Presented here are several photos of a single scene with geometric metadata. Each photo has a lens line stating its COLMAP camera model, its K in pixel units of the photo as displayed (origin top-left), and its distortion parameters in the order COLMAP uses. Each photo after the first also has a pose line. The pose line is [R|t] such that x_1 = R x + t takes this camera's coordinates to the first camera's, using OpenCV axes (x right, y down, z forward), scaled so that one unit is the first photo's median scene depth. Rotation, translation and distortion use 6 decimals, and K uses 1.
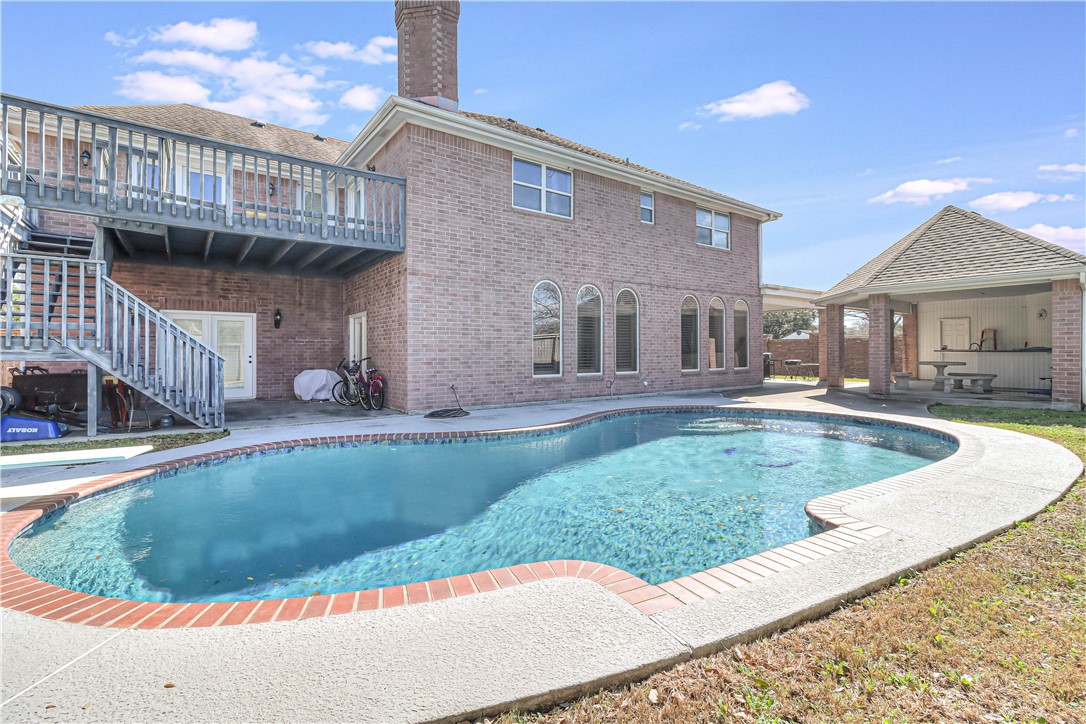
lens RADIAL K [[507.9, 0, 560.6], [0, 507.9, 350.5], [0, 0, 1]] dist [0.001159, -0.001898]
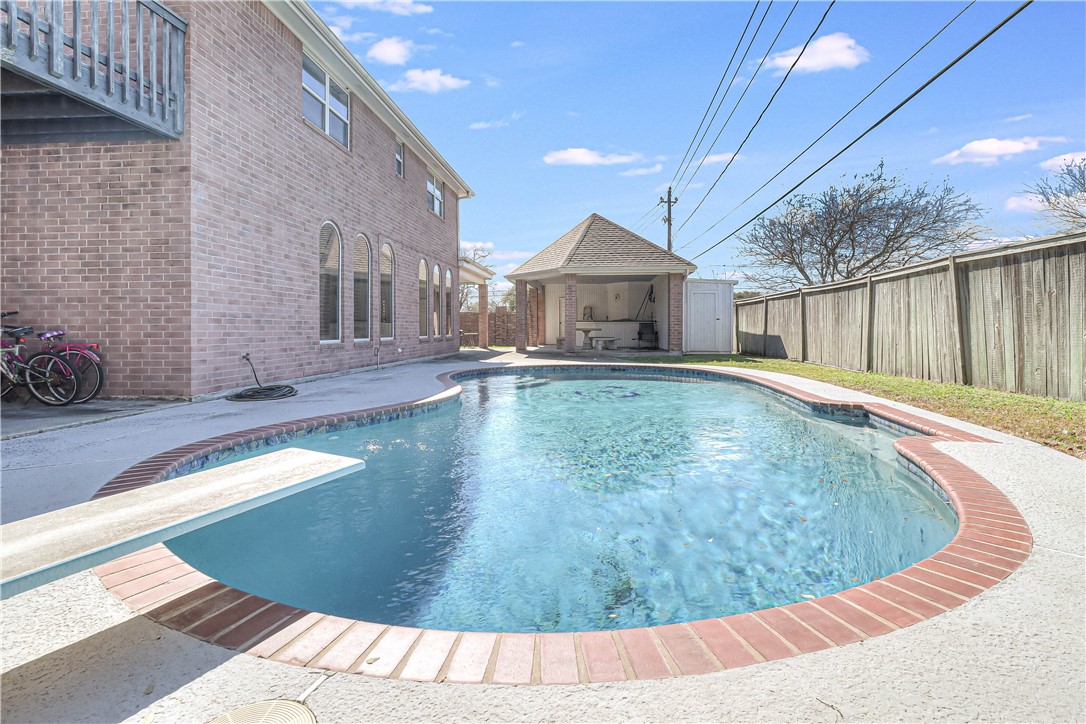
lens RADIAL K [[516.1, 0, 561.3], [0, 516.1, 328.7], [0, 0, 1]] dist [0.001462, -0.000498]
pose [[0.649212, 0.001278, 0.760606, -0.447719], [-0.000091, 0.999999, -0.001602, 0.034258], [-0.760608, 0.000971, 0.649211, 0.220547]]
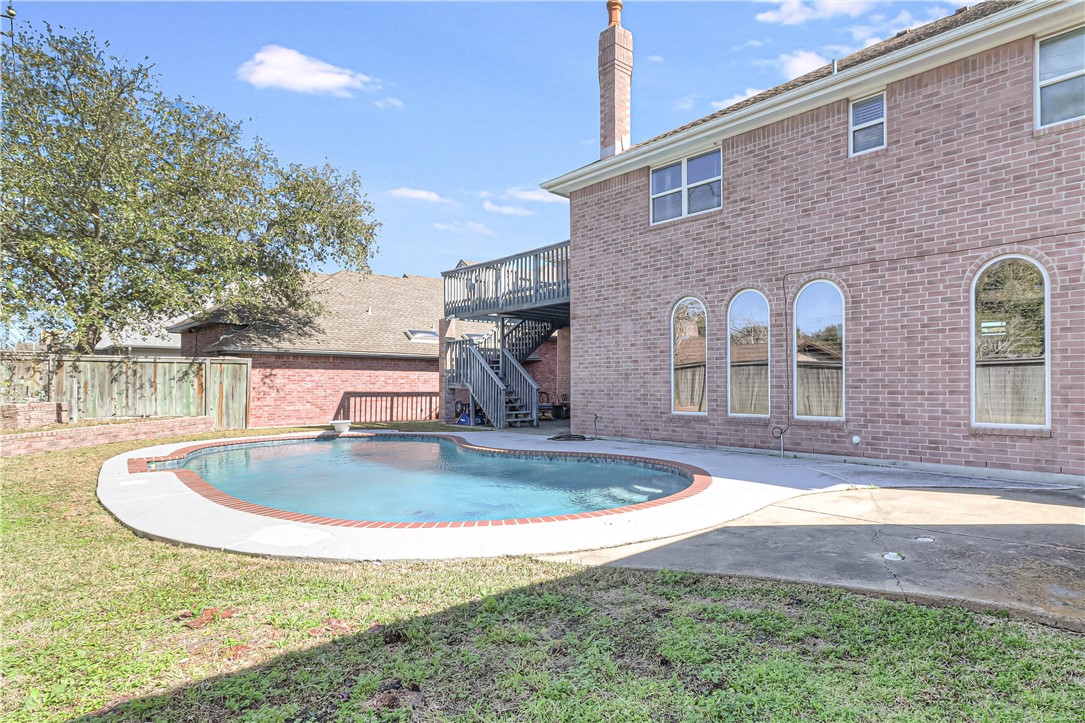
lens RADIAL K [[608.0, 0, 565.5], [0, 608.0, 387.9], [0, 0, 1]] dist [0.002403, 0.000005]
pose [[0.095480, 0.006118, -0.995413, 1.033776], [0.002229, 0.999977, 0.006360, 0.002543], [0.995429, -0.002826, 0.095464, 0.779267]]
